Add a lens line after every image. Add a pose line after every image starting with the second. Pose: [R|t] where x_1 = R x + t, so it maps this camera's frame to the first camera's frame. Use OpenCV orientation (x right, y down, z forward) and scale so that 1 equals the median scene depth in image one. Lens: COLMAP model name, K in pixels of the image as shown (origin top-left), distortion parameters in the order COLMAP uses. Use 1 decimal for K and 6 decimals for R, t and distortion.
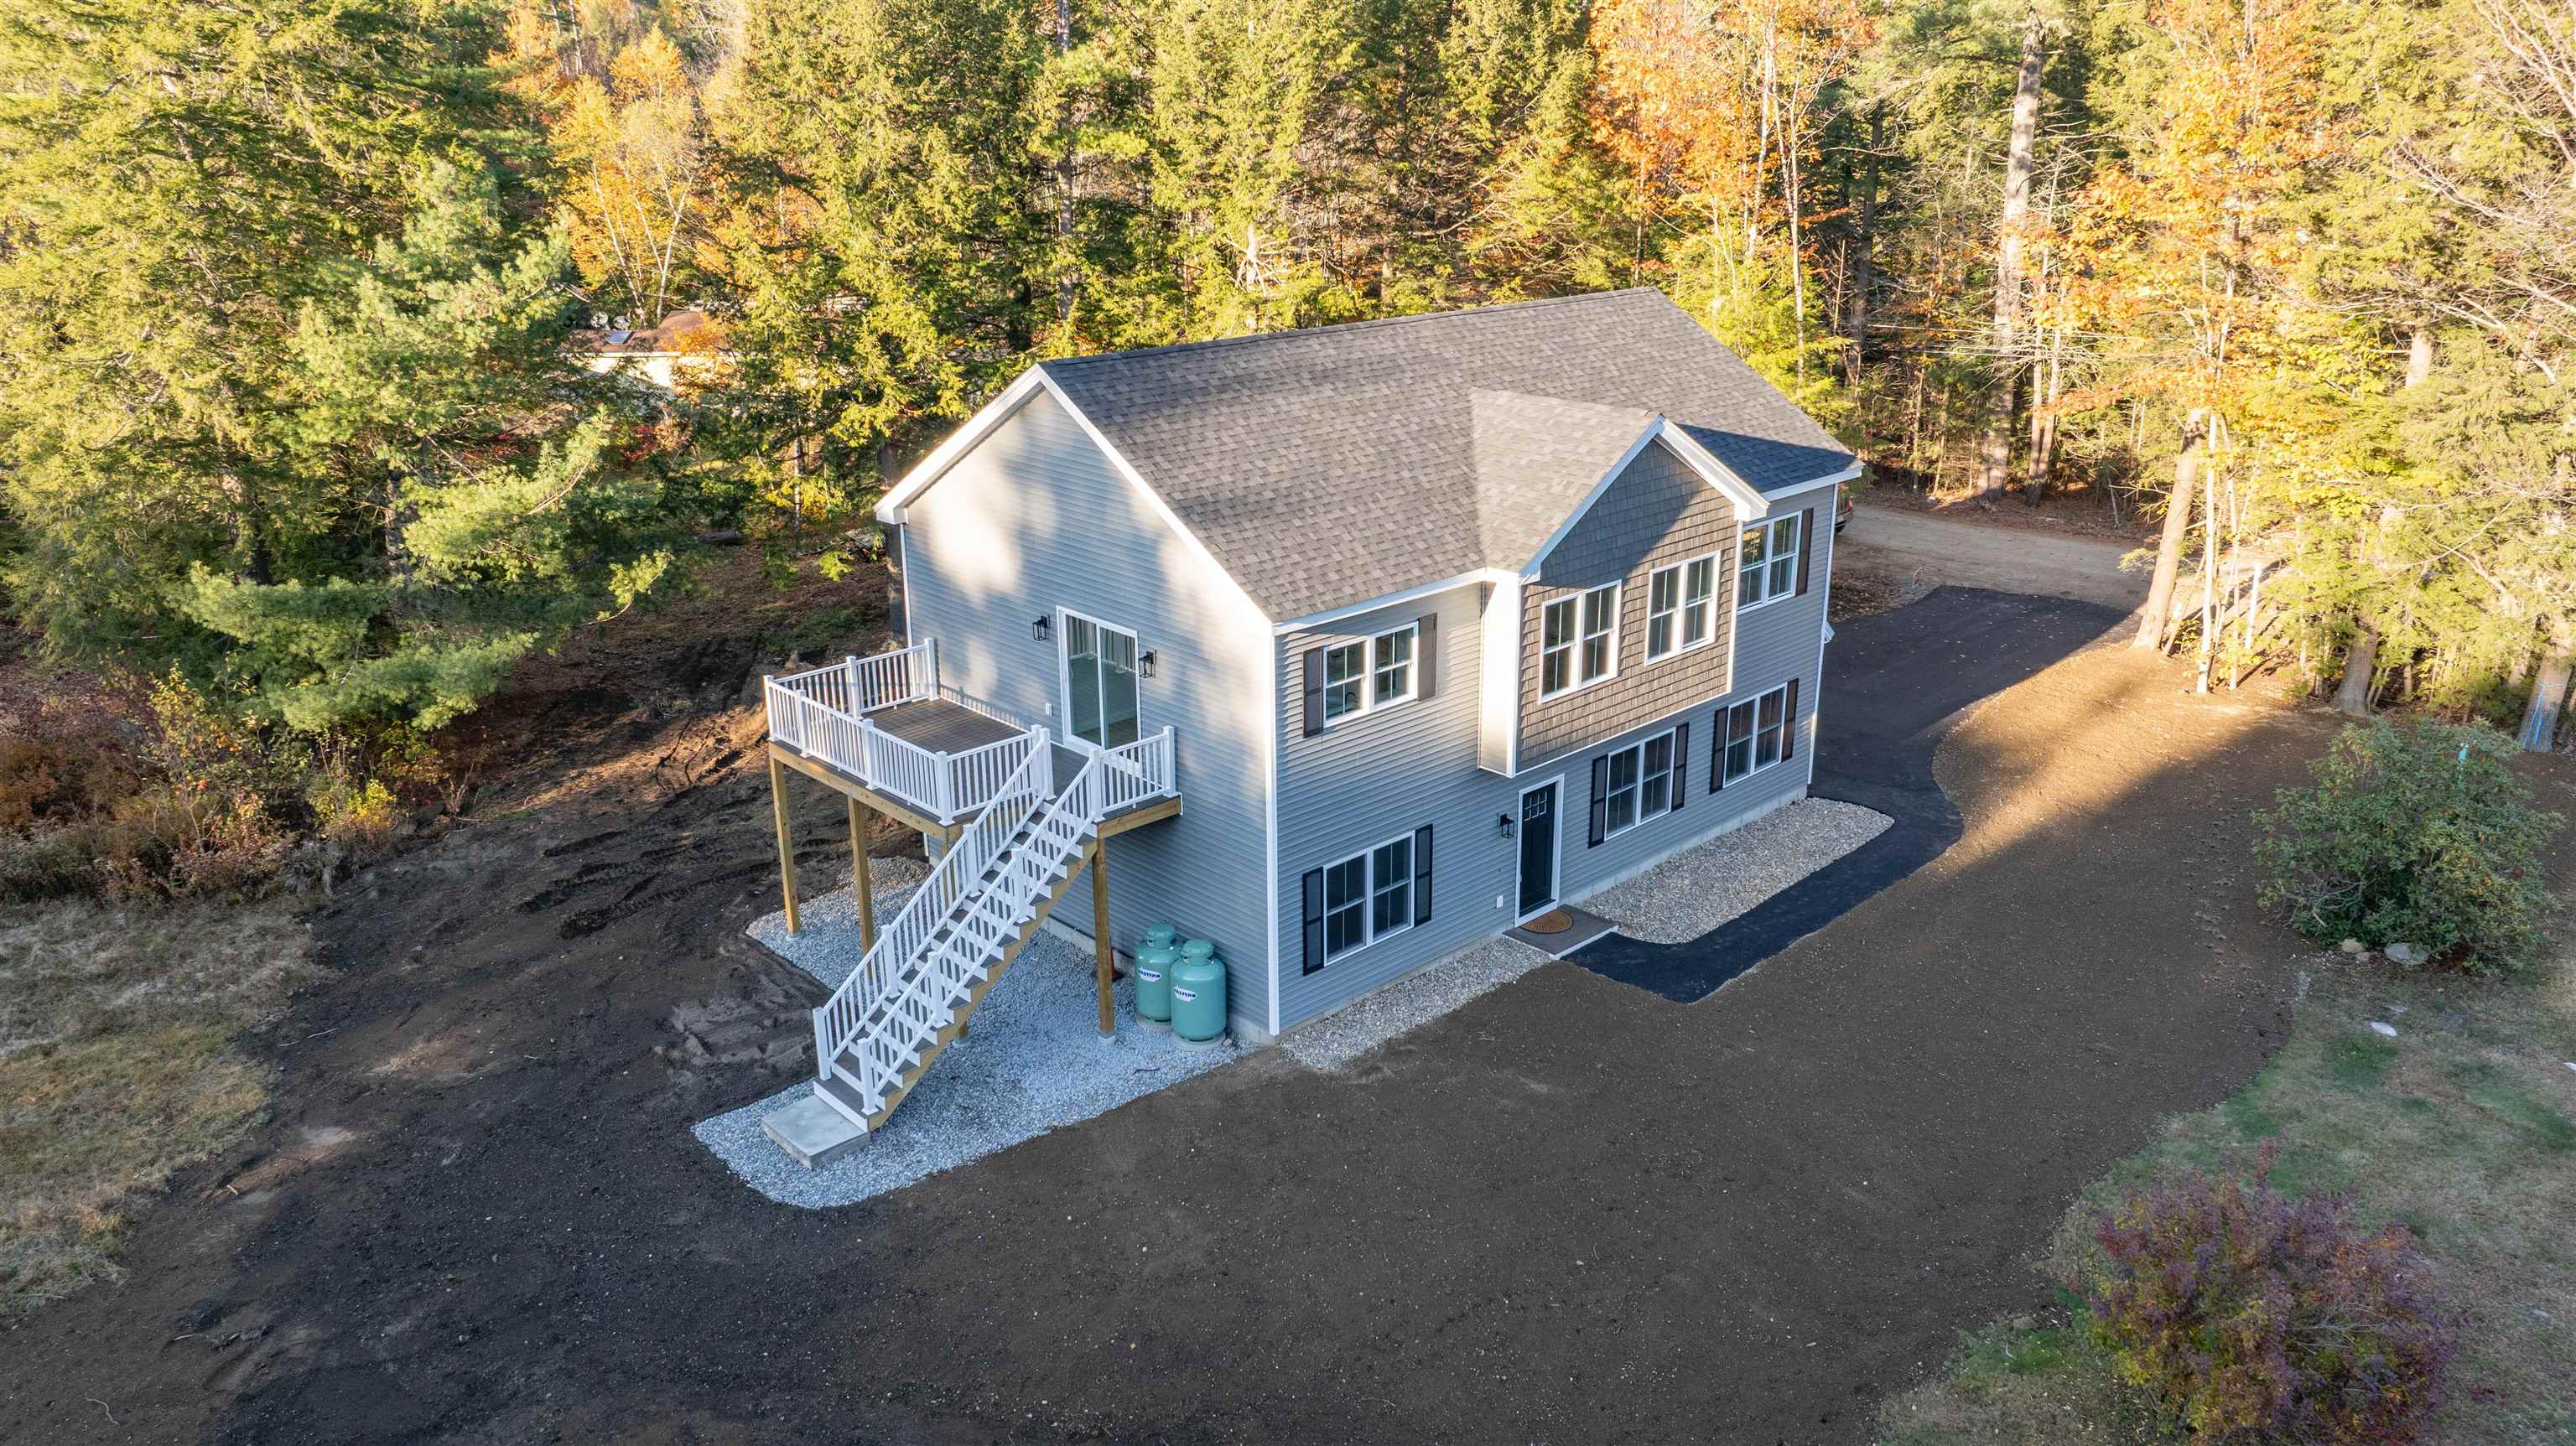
lens RADIAL K [[1807.9, 0, 1304.9], [0, 1807.9, 707.9], [0, 0, 1]] dist [-0.033222, 0.023191]
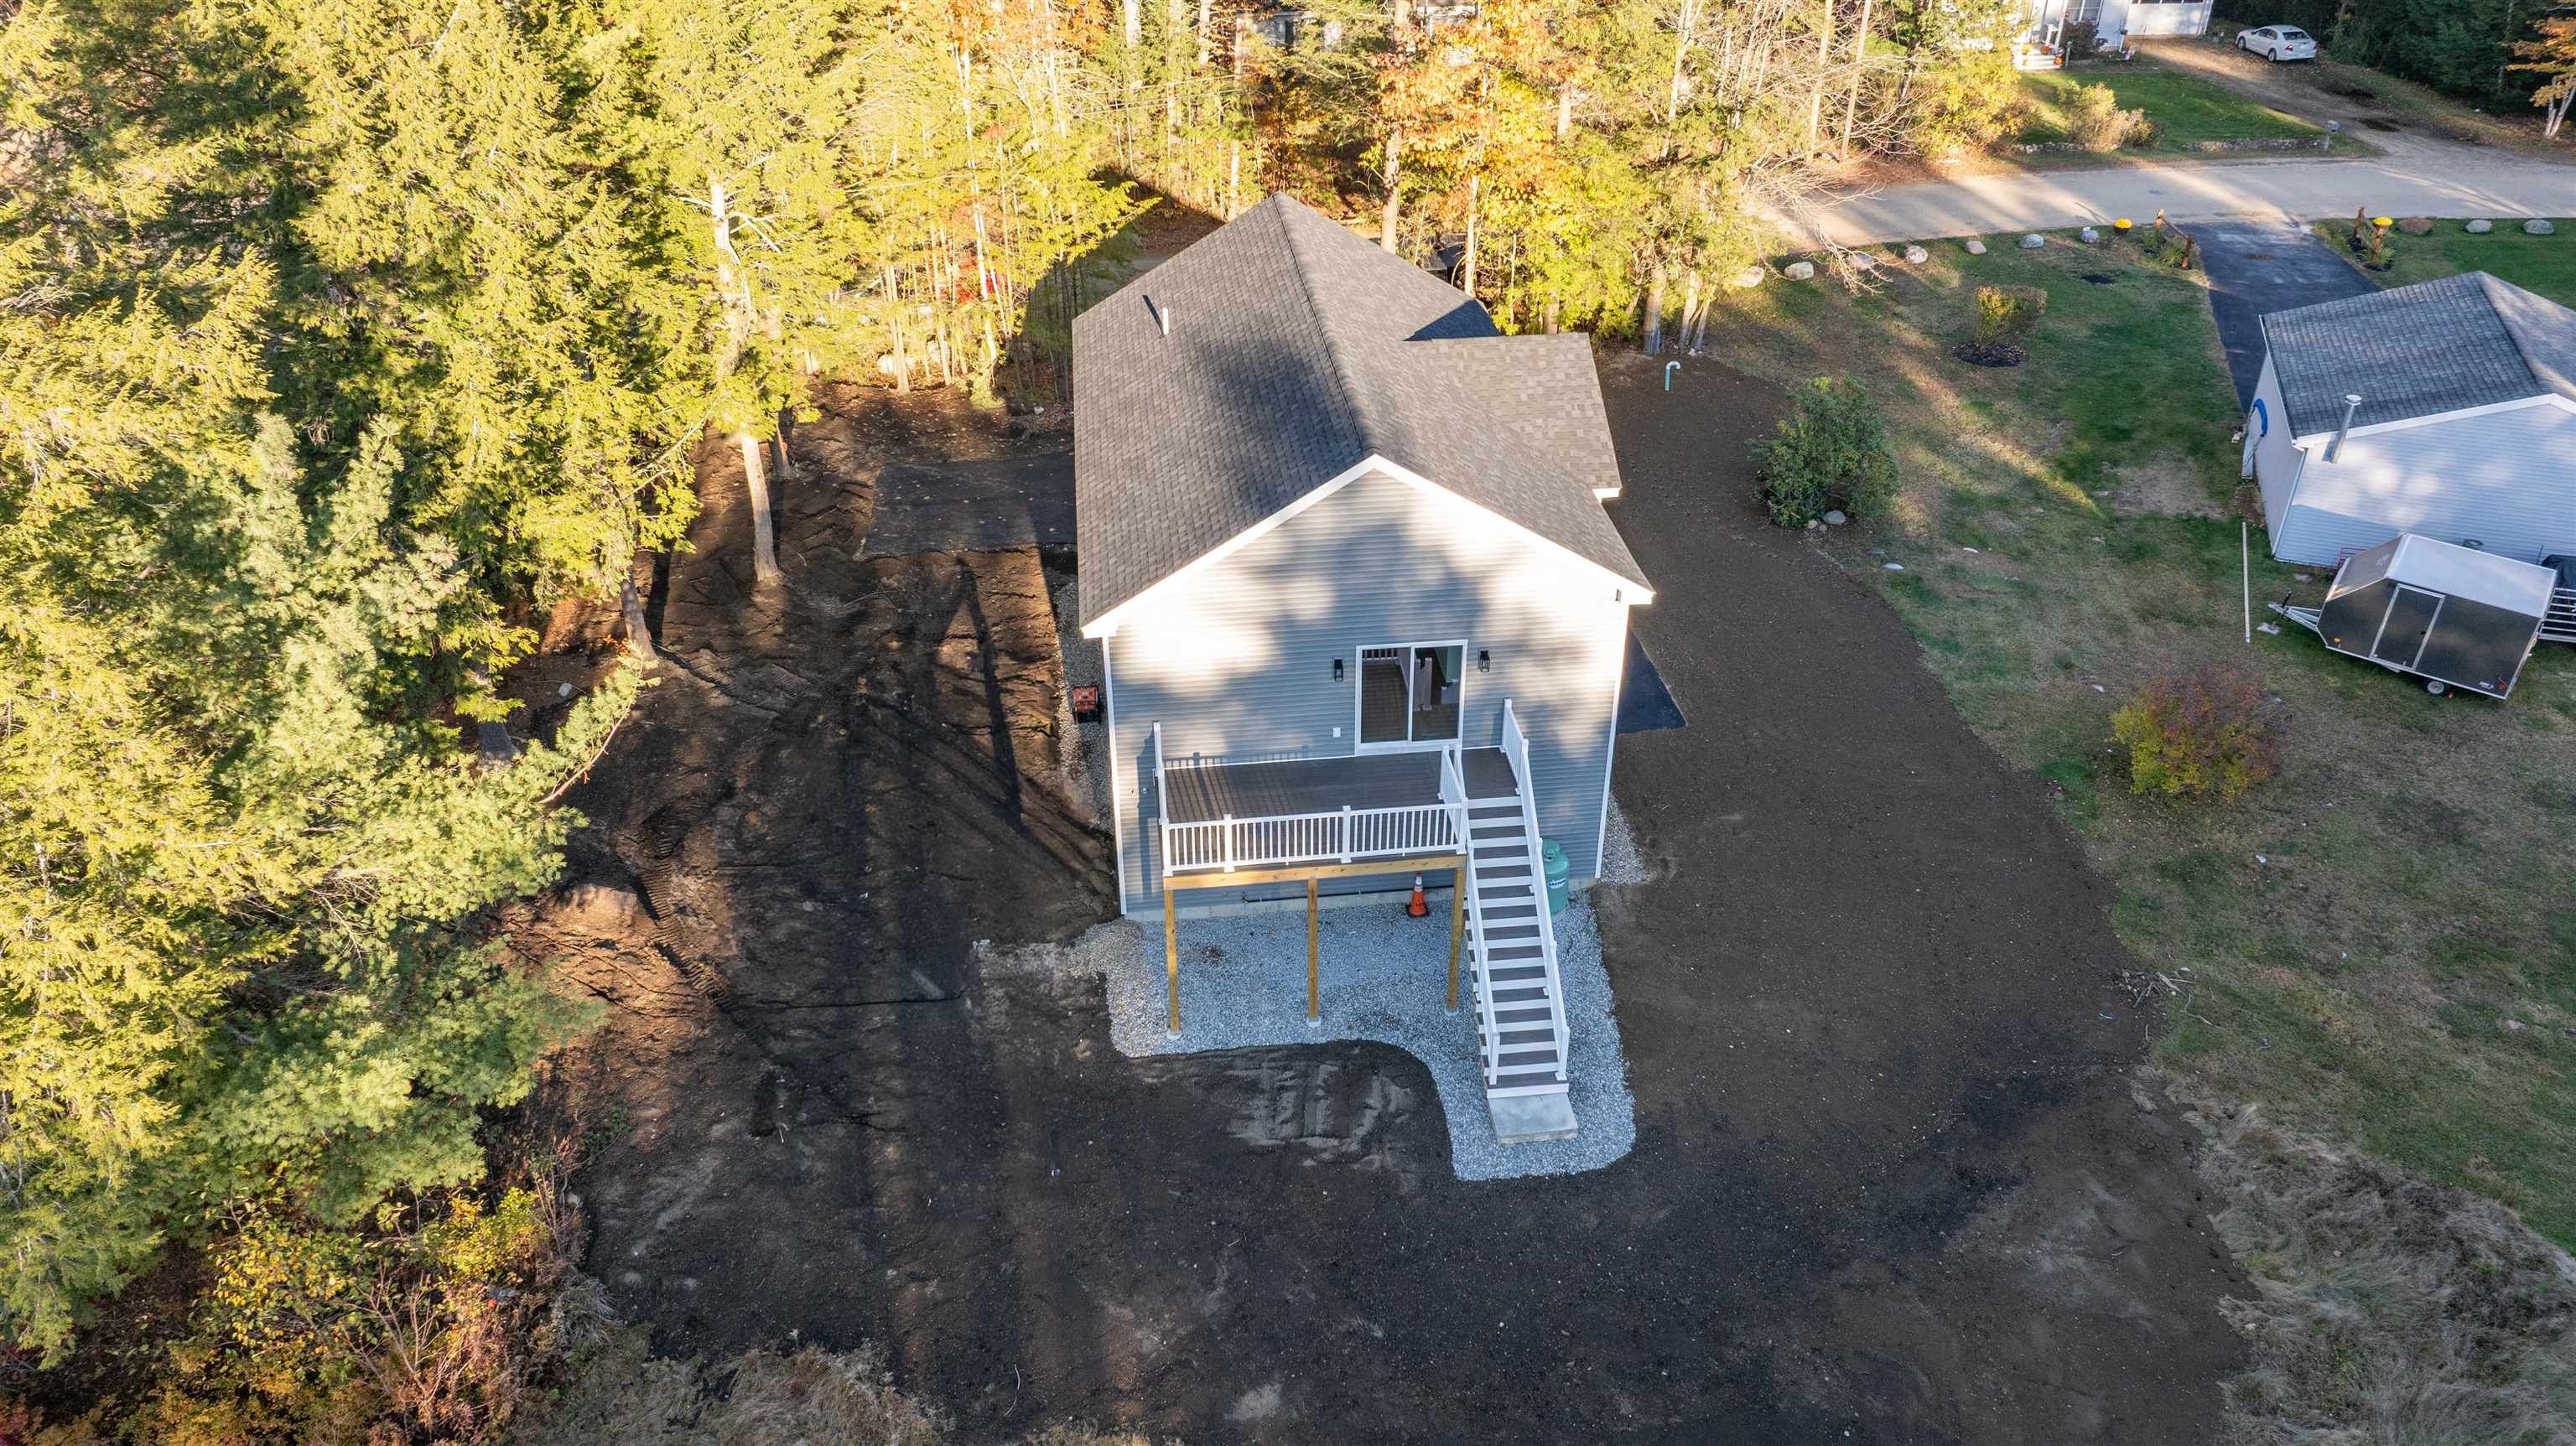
lens RADIAL K [[1807.9, 0, 1304.9], [0, 1807.9, 707.9], [0, 0, 1]] dist [-0.033222, 0.023191]
pose [[0.602348, -0.420224, 0.678666, -0.958429], [0.259000, 0.907101, 0.331794, -0.412817], [-0.755047, -0.024081, 0.655229, 0.282988]]
